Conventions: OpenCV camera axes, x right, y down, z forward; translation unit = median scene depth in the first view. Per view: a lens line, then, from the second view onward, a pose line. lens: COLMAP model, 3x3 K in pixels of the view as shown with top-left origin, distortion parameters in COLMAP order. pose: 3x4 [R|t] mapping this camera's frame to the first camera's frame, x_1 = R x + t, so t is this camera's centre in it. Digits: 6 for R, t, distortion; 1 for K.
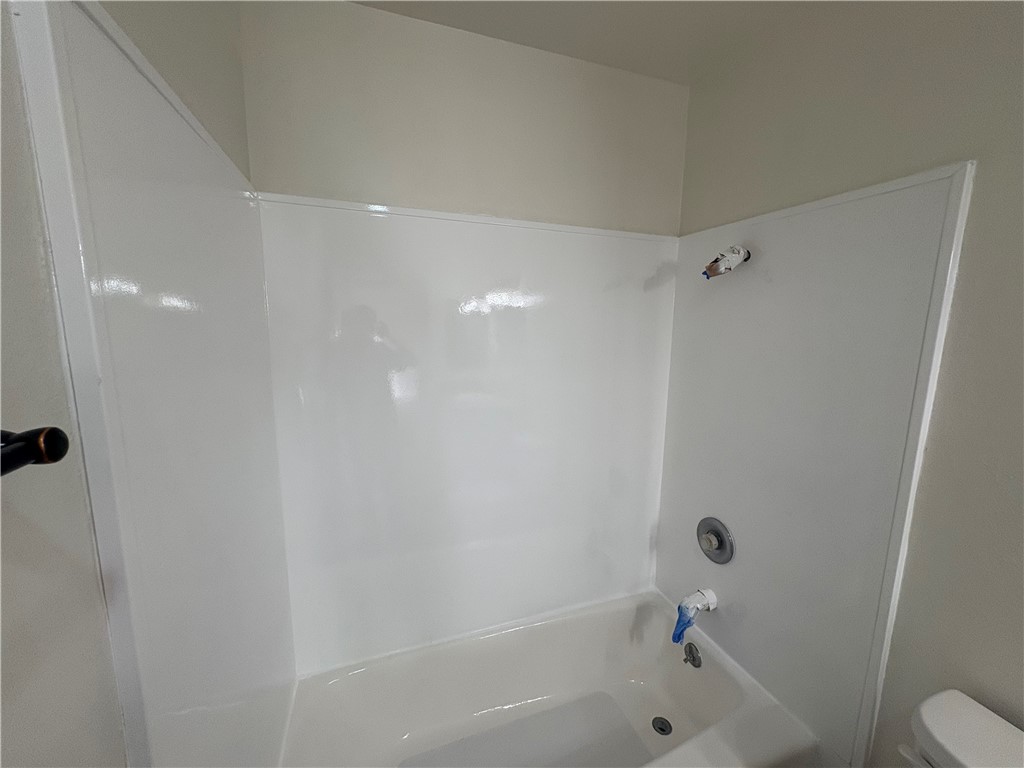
lens RADIAL K [[407.5, 0, 513.0], [0, 407.5, 382.8], [0, 0, 1]] dist [0.000556, -0.000519]
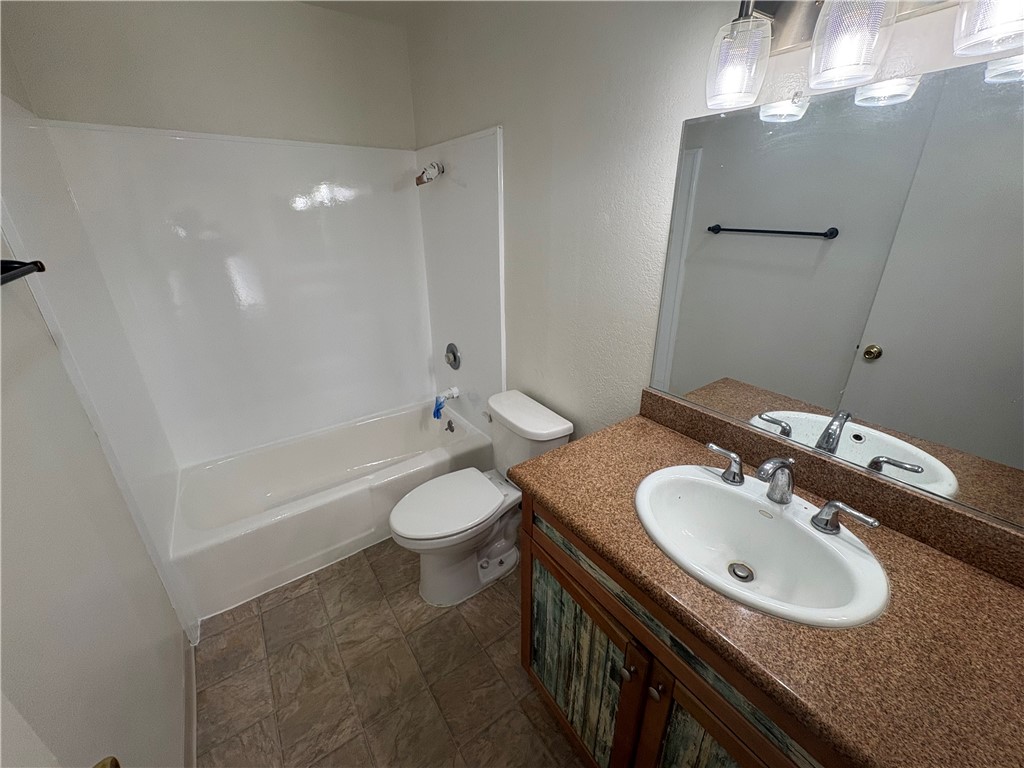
lens RADIAL K [[407.5, 0, 513.0], [0, 407.5, 382.8], [0, 0, 1]] dist [0.000556, -0.000519]
pose [[0.963132, -0.119635, 0.240966, 0.318780], [0.056190, 0.965385, 0.254706, 0.082722], [-0.263097, -0.231776, 0.936515, -0.633568]]
